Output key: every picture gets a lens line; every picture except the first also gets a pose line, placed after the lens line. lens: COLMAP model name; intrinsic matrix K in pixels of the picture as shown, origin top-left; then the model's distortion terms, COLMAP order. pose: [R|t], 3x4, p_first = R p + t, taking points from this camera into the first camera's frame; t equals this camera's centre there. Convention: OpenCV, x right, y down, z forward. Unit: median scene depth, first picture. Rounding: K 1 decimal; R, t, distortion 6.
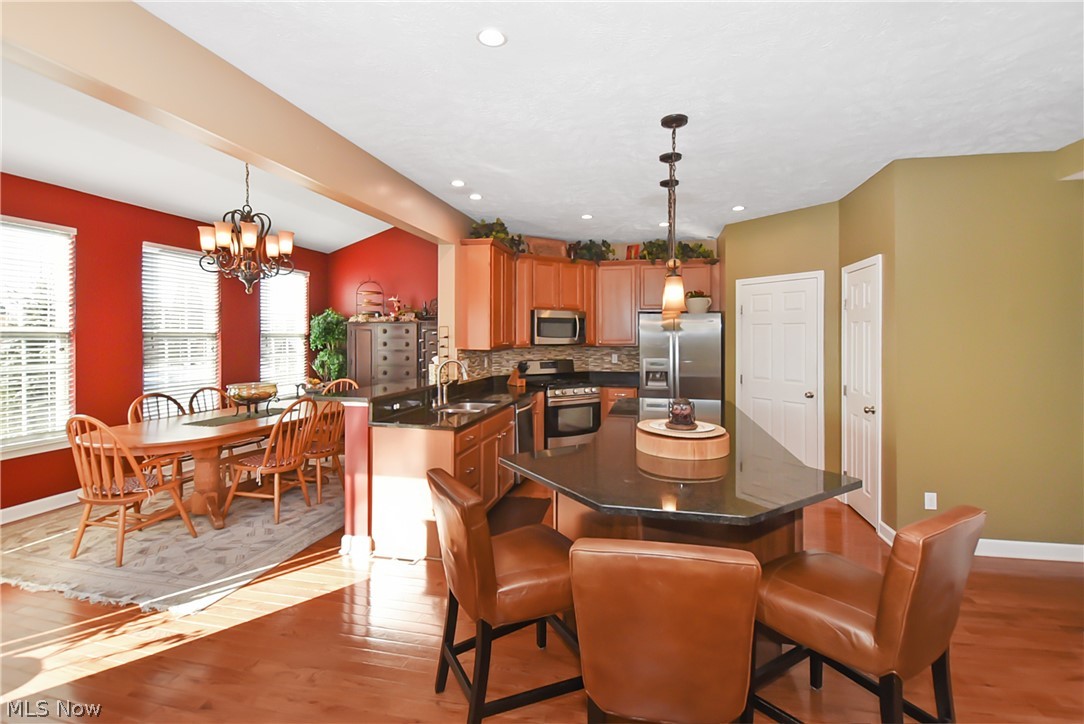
lens RADIAL K [[488.7, 0, 543.9], [0, 488.7, 338.3], [0, 0, 1]] dist [0.010917, -0.000224]
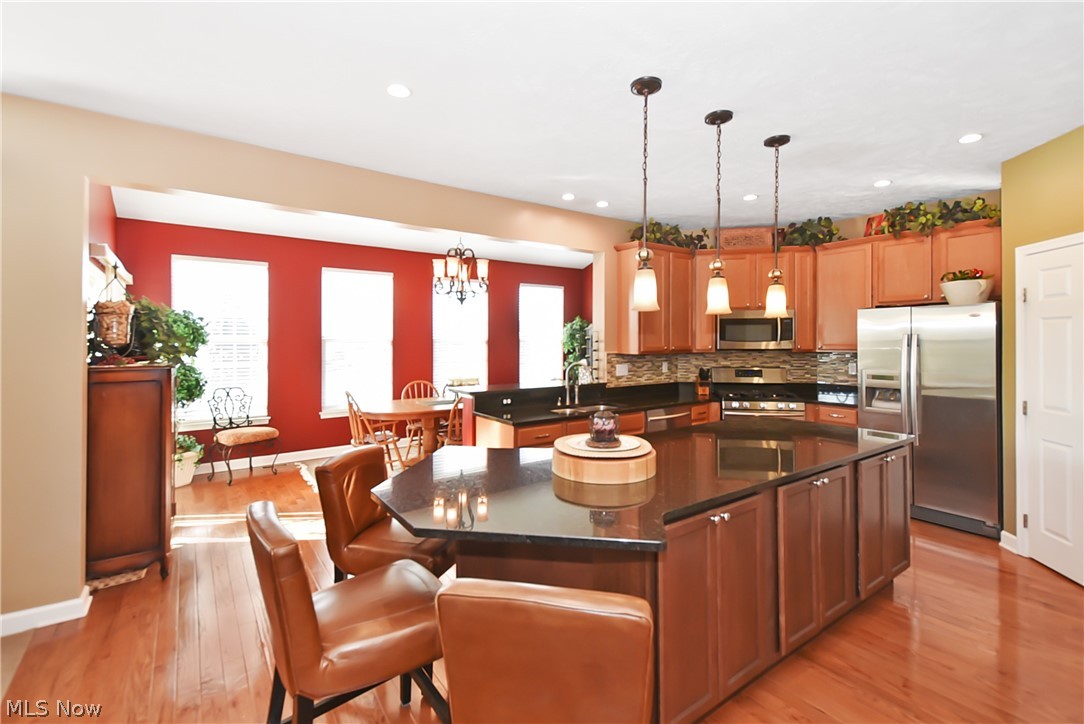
lens RADIAL K [[488.7, 0, 543.9], [0, 488.7, 338.3], [0, 0, 1]] dist [0.010917, -0.000224]
pose [[0.741756, -0.008434, -0.670617, 0.425553], [0.002959, 0.999952, -0.009302, 0.000033], [0.670663, 0.004915, 0.741745, 0.152453]]
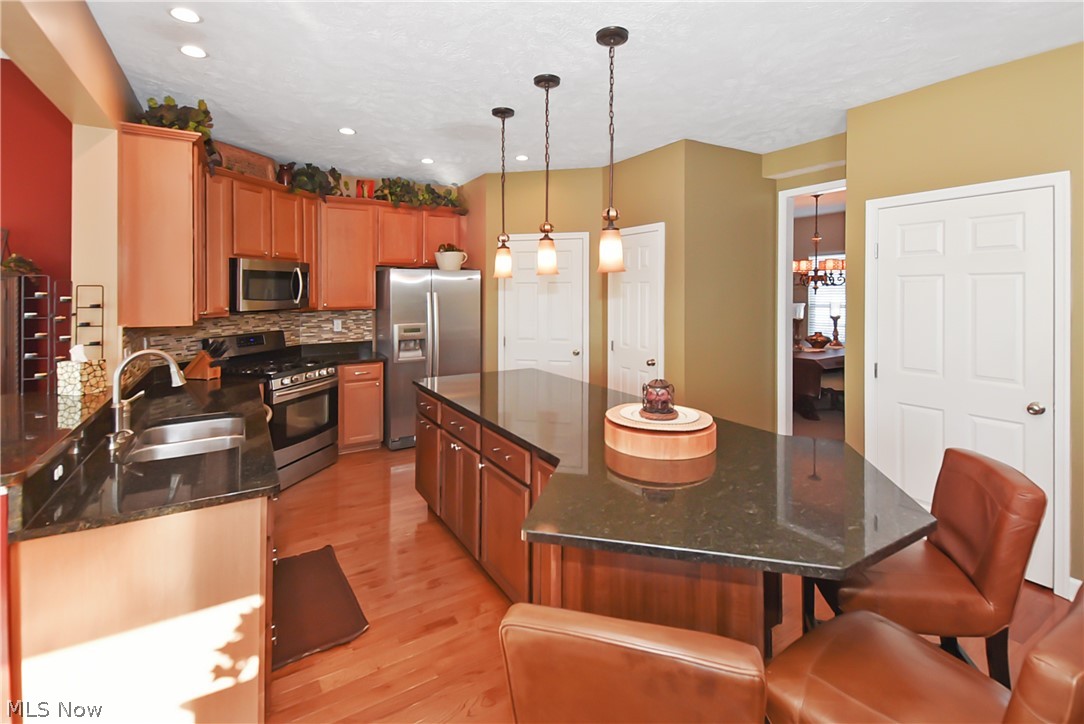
lens RADIAL K [[503.2, 0, 552.3], [0, 503.2, 293.7], [0, 0, 1]] dist [0.011231, -0.000390]
pose [[0.712331, -0.010723, 0.701761, -0.237020], [0.007408, 0.999942, 0.007760, -0.016432], [-0.701804, -0.000329, 0.712370, 0.288640]]
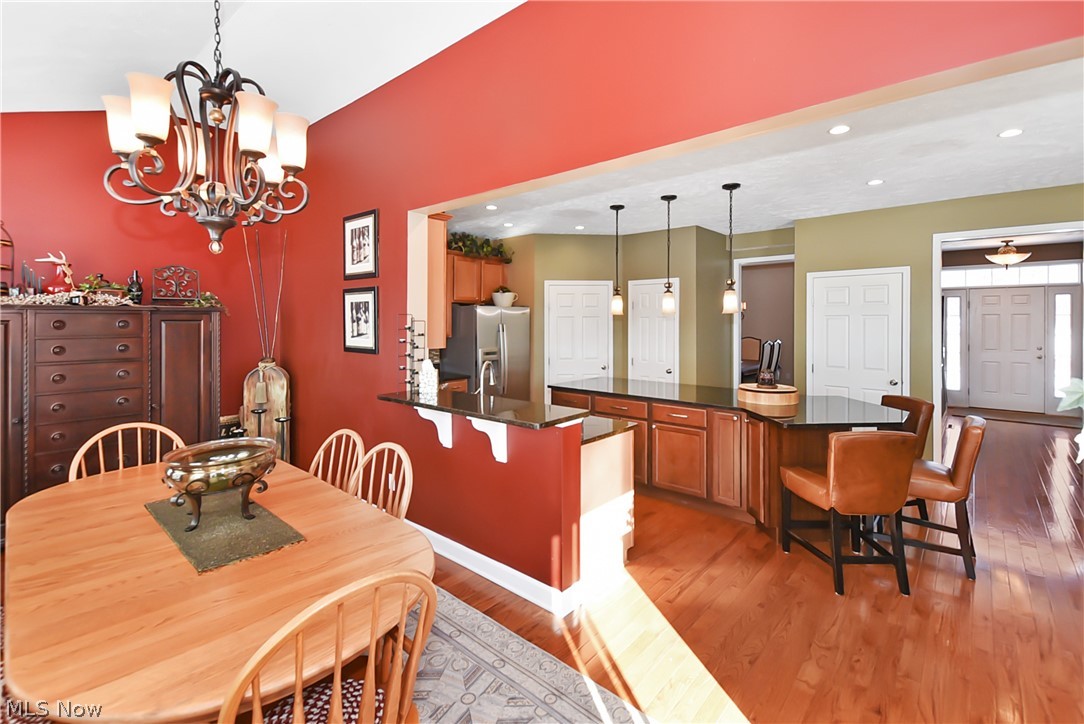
lens RADIAL K [[488.7, 0, 543.9], [0, 488.7, 338.3], [0, 0, 1]] dist [0.010917, -0.000224]
pose [[0.476195, -0.036944, 0.878563, -0.797760], [0.003404, 0.999187, 0.040171, -0.027614], [-0.879333, -0.016139, 0.475934, 0.477927]]
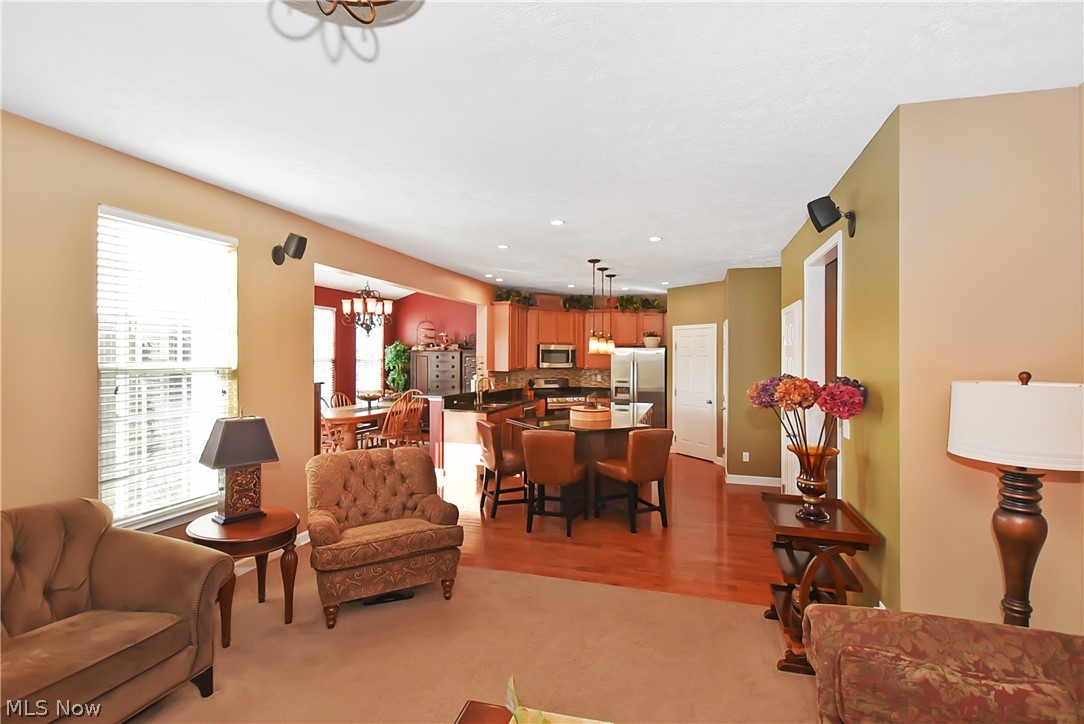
lens RADIAL K [[522.5, 0, 542.0], [0, 522.5, 362.0], [0, 0, 1]] dist [-0.000528, -0.000089]
pose [[0.997449, 0.007688, -0.070974, 0.123673], [-0.007127, 0.999941, 0.008160, -0.022487], [0.071032, -0.007633, 0.997445, -0.717926]]
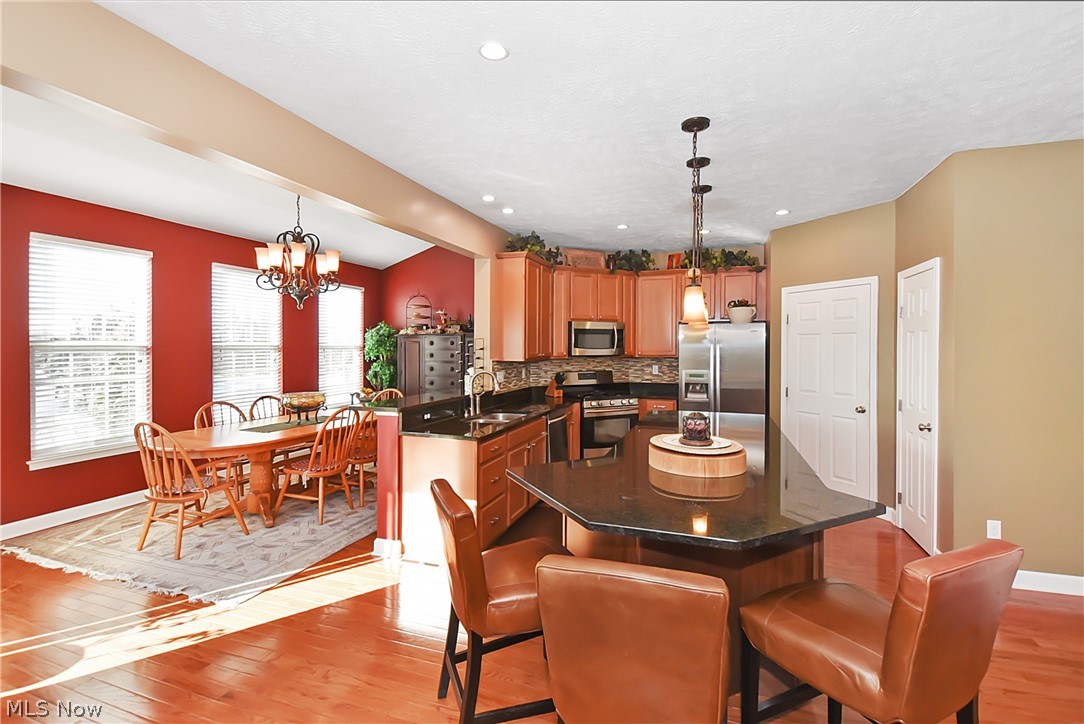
lens RADIAL K [[480.6, 0, 546.2], [0, 480.6, 353.6], [0, 0, 1]] dist [0.017731, -0.000708]
pose [[0.993391, -0.002060, -0.114764, 0.052301], [0.003298, 0.999938, 0.010605, -0.003205], [0.114735, -0.010913, 0.993336, 0.012398]]
